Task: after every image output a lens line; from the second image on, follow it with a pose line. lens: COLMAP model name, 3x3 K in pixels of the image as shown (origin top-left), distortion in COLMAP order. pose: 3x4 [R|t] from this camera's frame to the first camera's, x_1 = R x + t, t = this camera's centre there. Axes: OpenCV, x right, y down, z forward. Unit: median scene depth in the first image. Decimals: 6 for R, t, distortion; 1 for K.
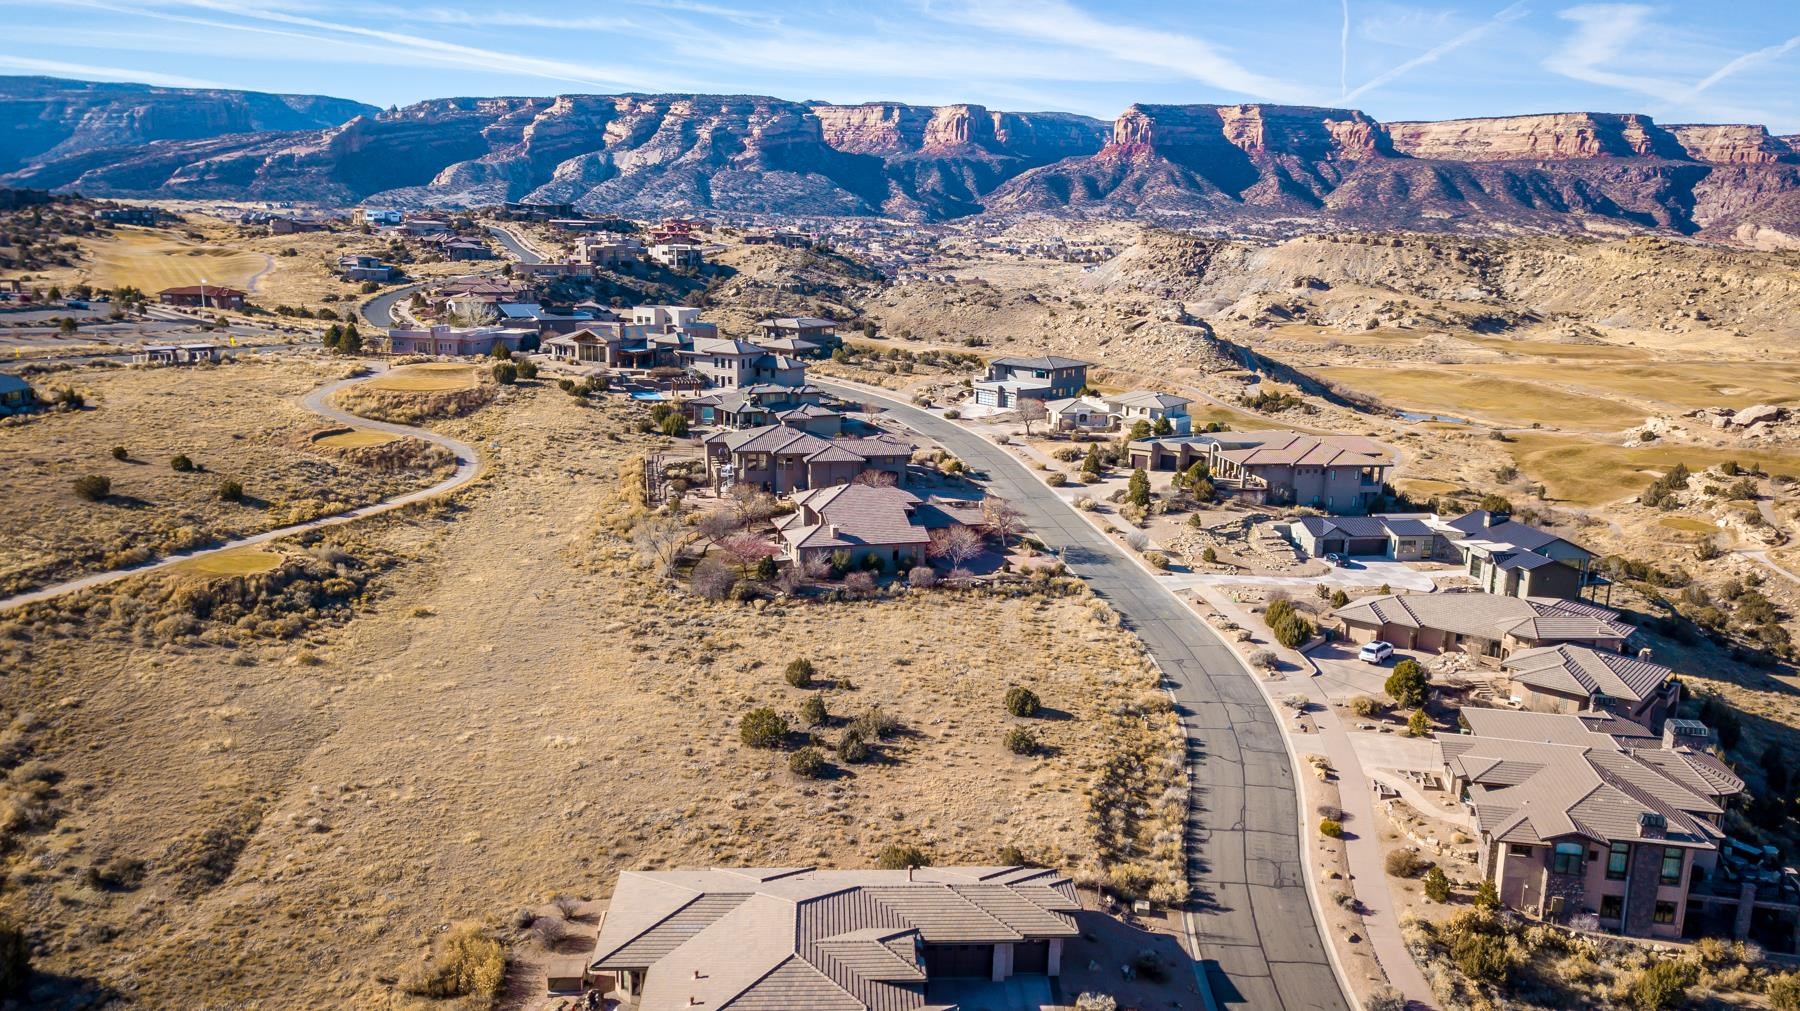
lens RADIAL K [[1362.0, 0, 916.0], [0, 1362.0, 505.8], [0, 0, 1]] dist [0.021724, -0.023360]
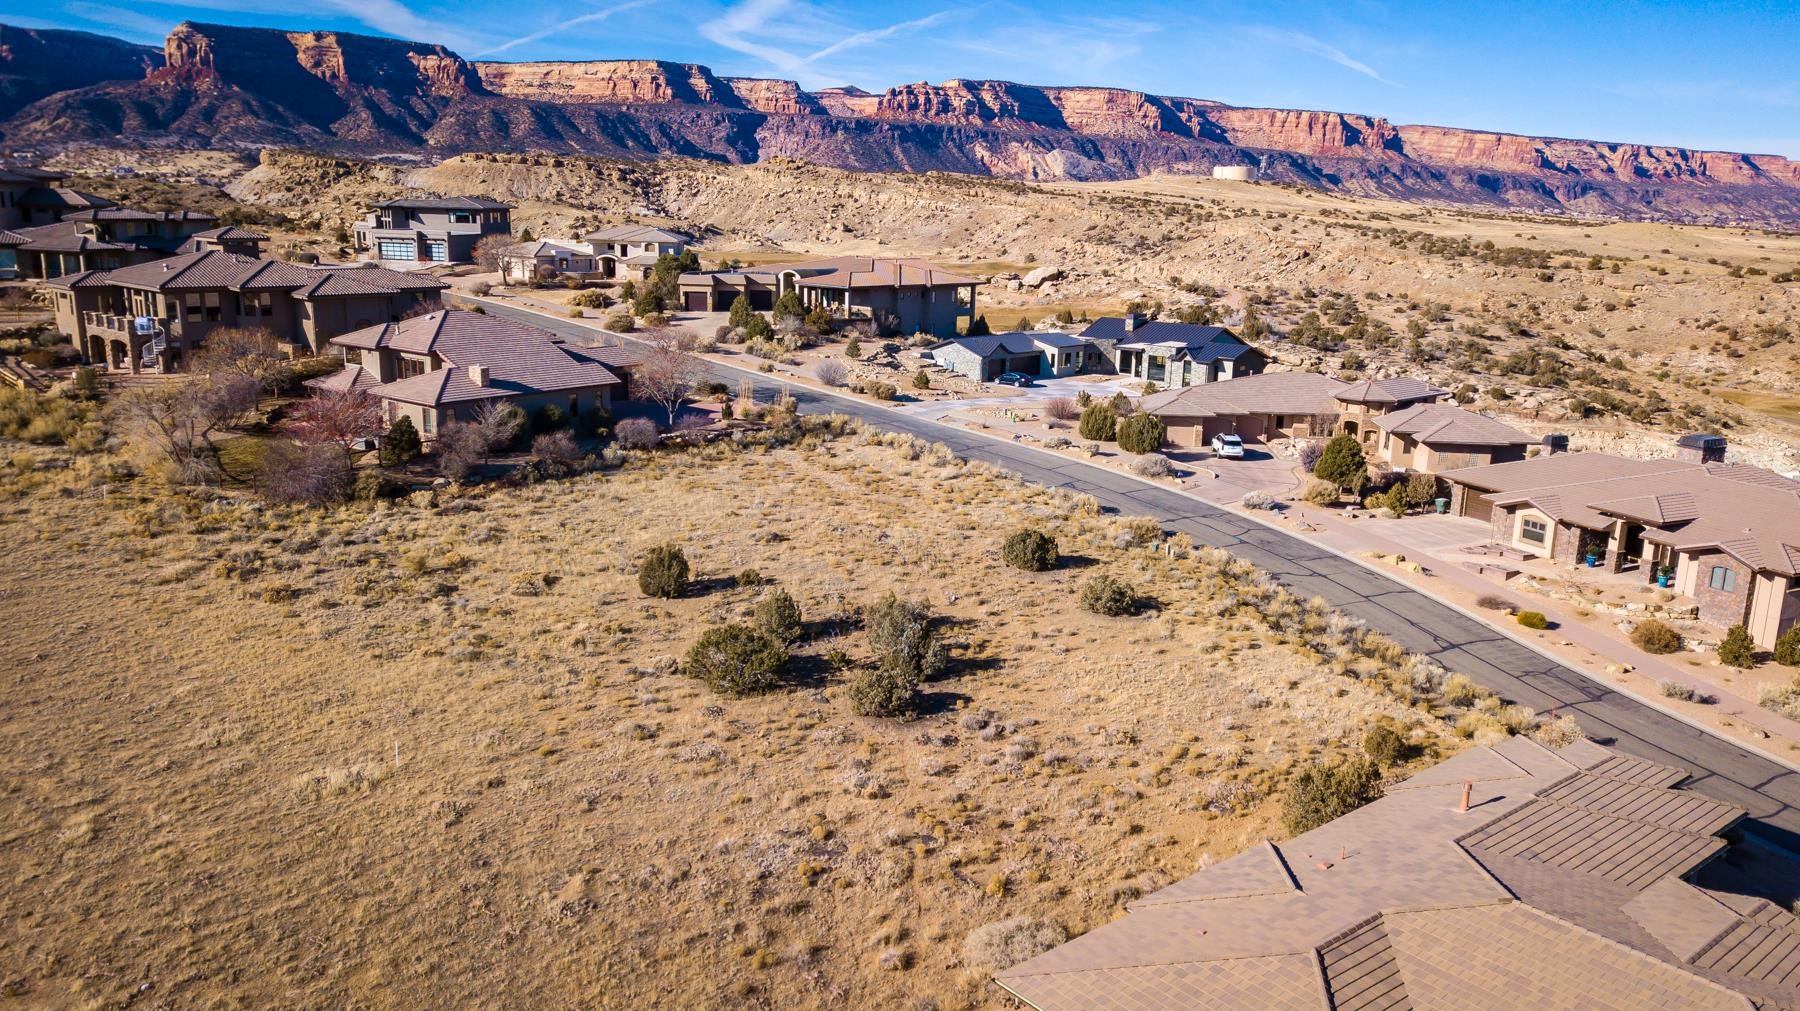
lens RADIAL K [[1362.0, 0, 911.2], [0, 1362.0, 521.7], [0, 0, 1]] dist [0.021724, -0.023360]
pose [[0.807893, -0.142159, 0.571927, -0.038259], [0.114607, 0.989841, 0.084146, 0.007887], [-0.578078, -0.002434, 0.815978, 0.057114]]
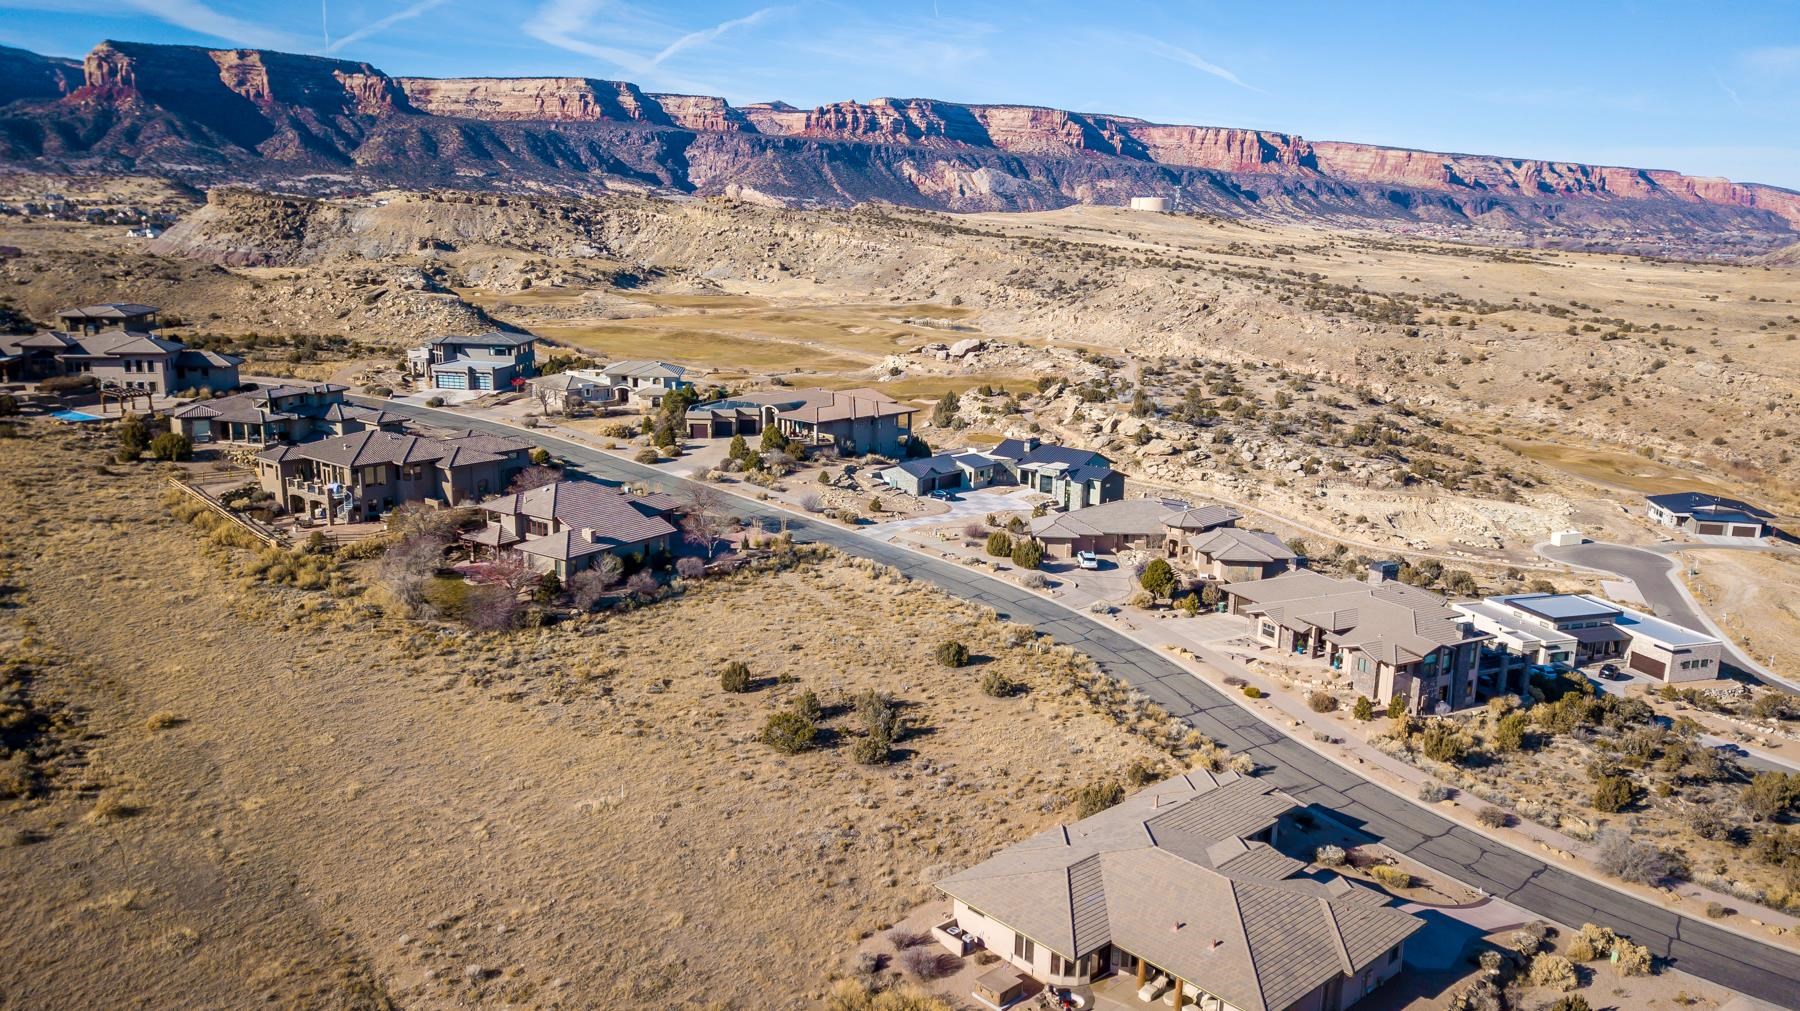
lens RADIAL K [[1362.0, 0, 913.8], [0, 1362.0, 511.8], [0, 0, 1]] dist [0.021724, -0.023360]
pose [[0.775344, -0.143546, 0.615009, -0.066352], [0.122468, 0.989515, 0.076562, -0.005918], [-0.619550, 0.015956, 0.784795, 0.020416]]
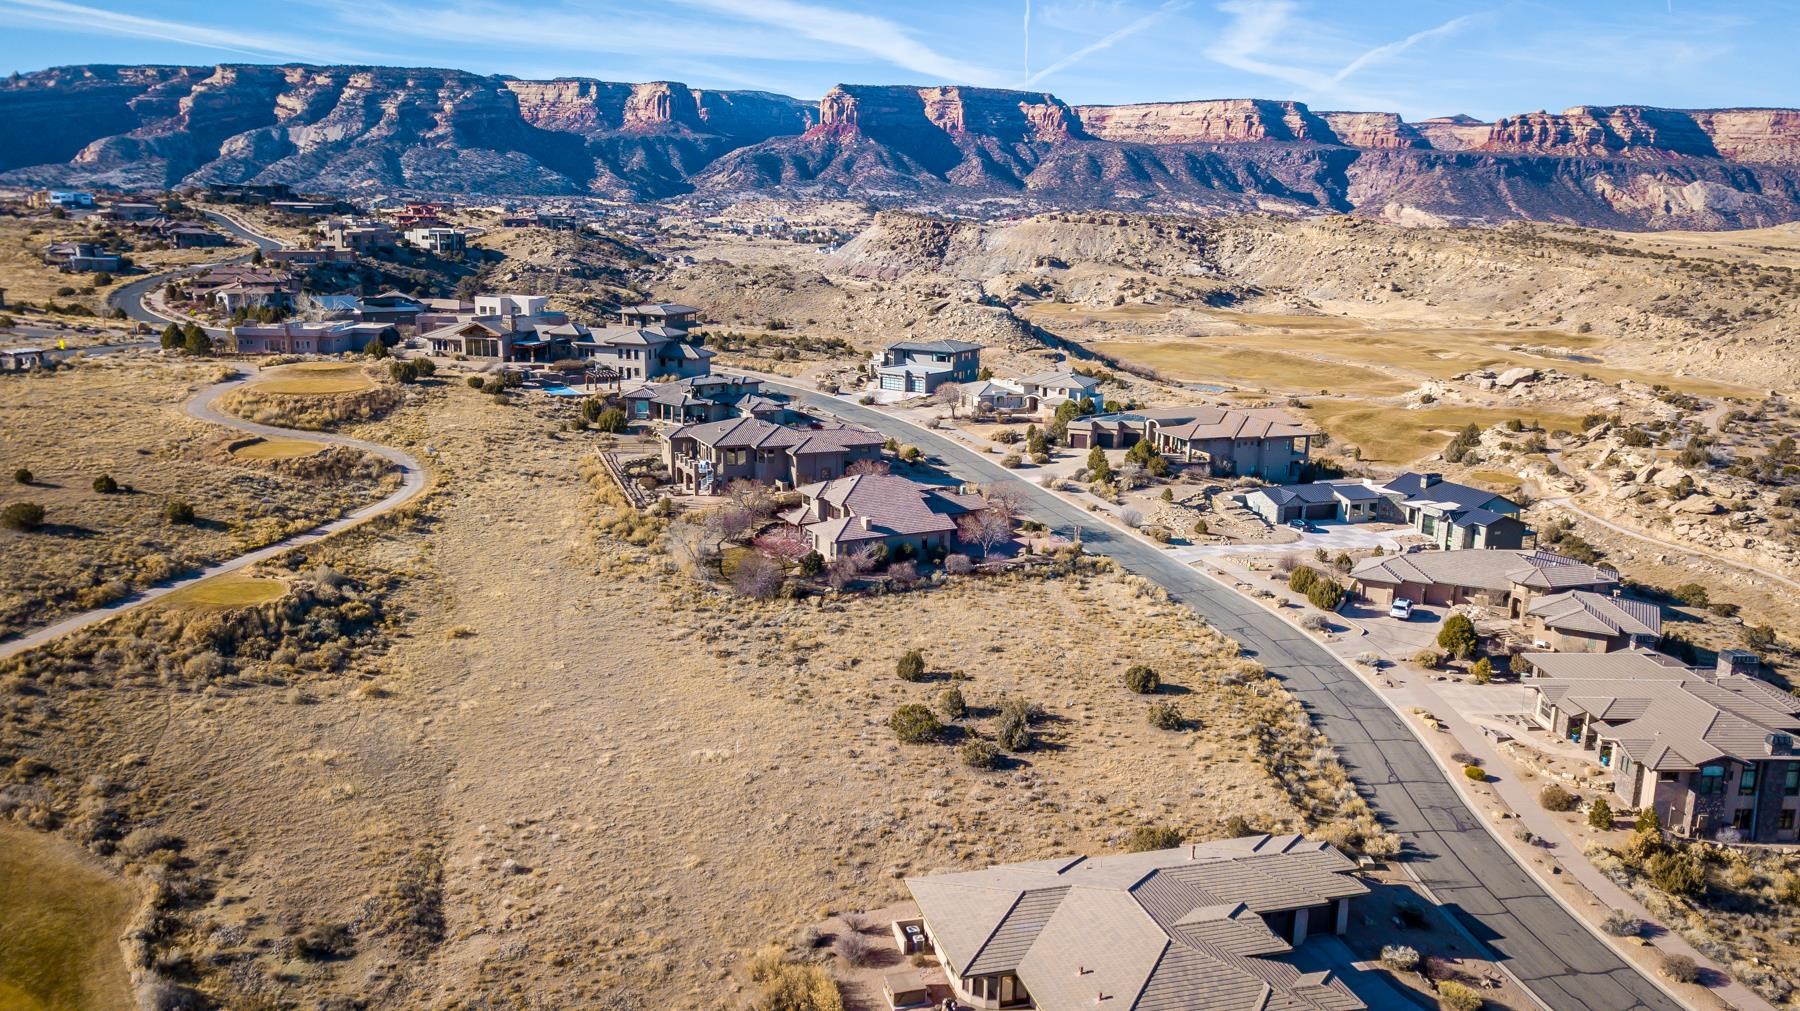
lens RADIAL K [[1362.0, 0, 913.7], [0, 1362.0, 507.2], [0, 0, 1]] dist [0.021724, -0.023360]
pose [[0.977017, -0.048964, 0.207462, -0.033745], [0.045814, 0.998750, 0.019962, -0.001614], [-0.208181, -0.009999, 0.978039, 0.003397]]
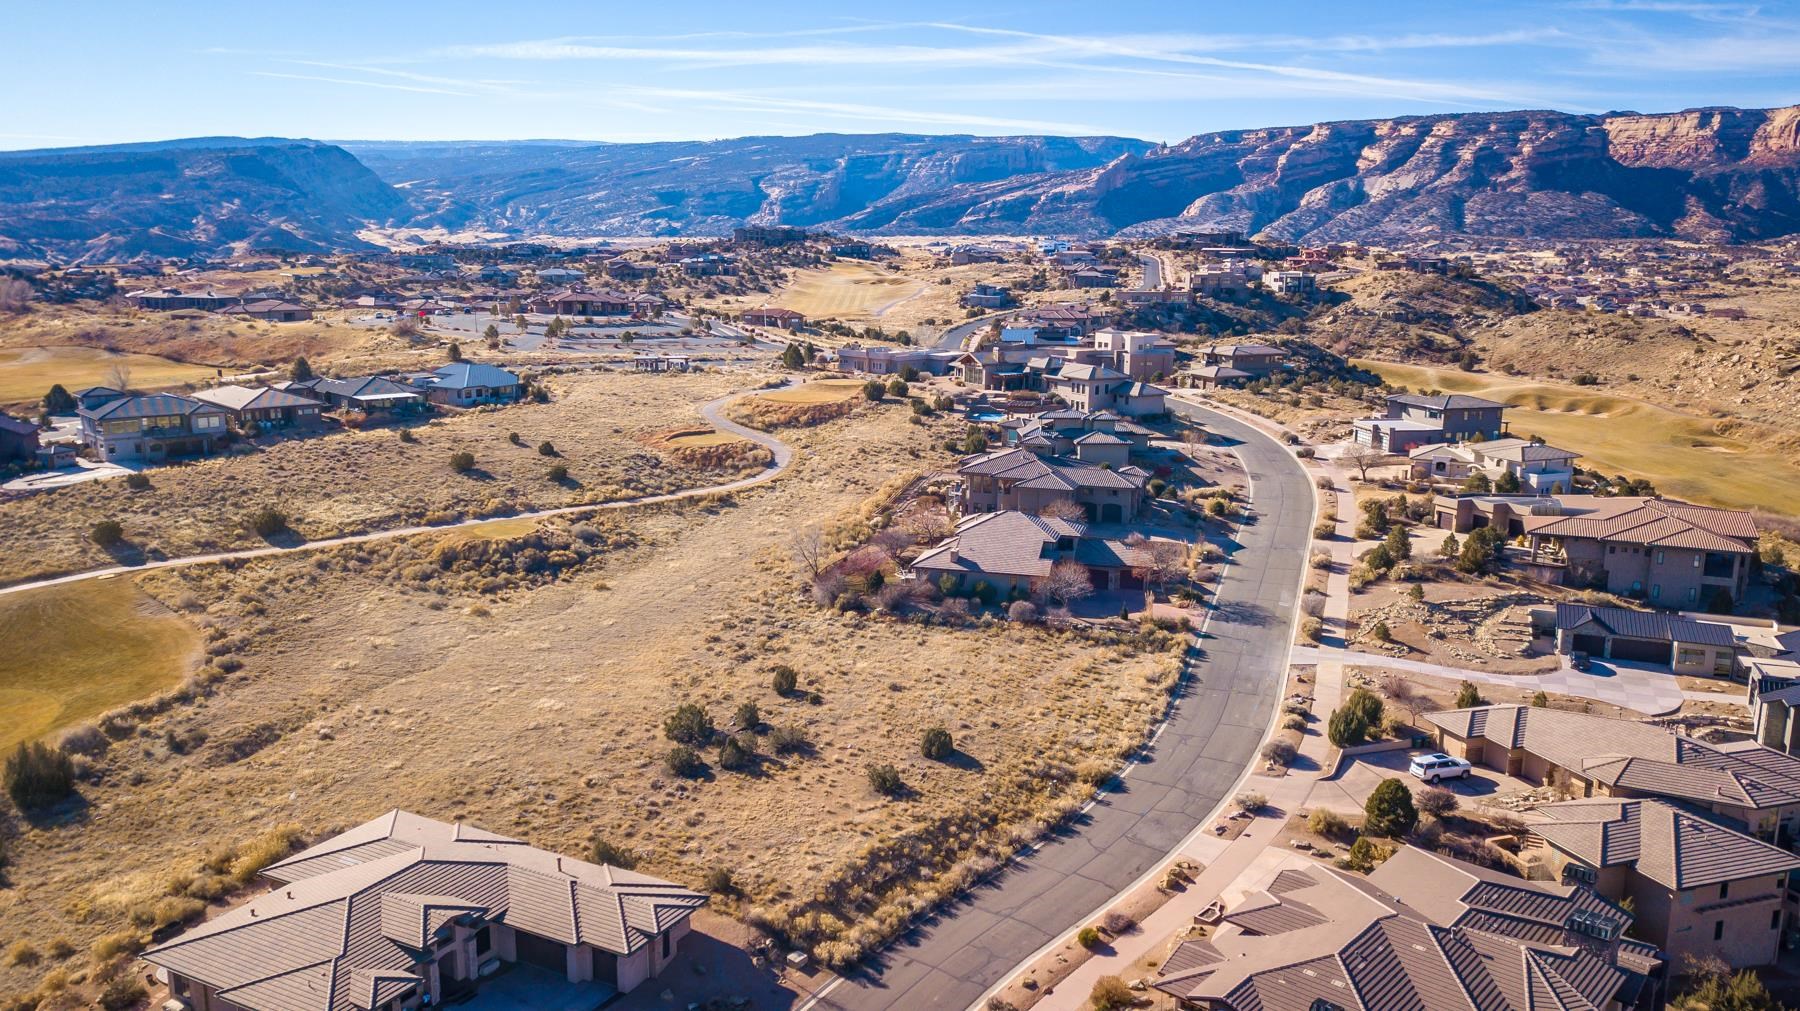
lens RADIAL K [[1362.0, 0, 917.1], [0, 1362.0, 509.5], [0, 0, 1]] dist [0.021724, -0.023360]
pose [[0.856626, 0.085195, -0.508855, 0.061063], [-0.094034, 0.995534, 0.008377, -0.002932], [0.507296, 0.040674, 0.860811, 0.018629]]
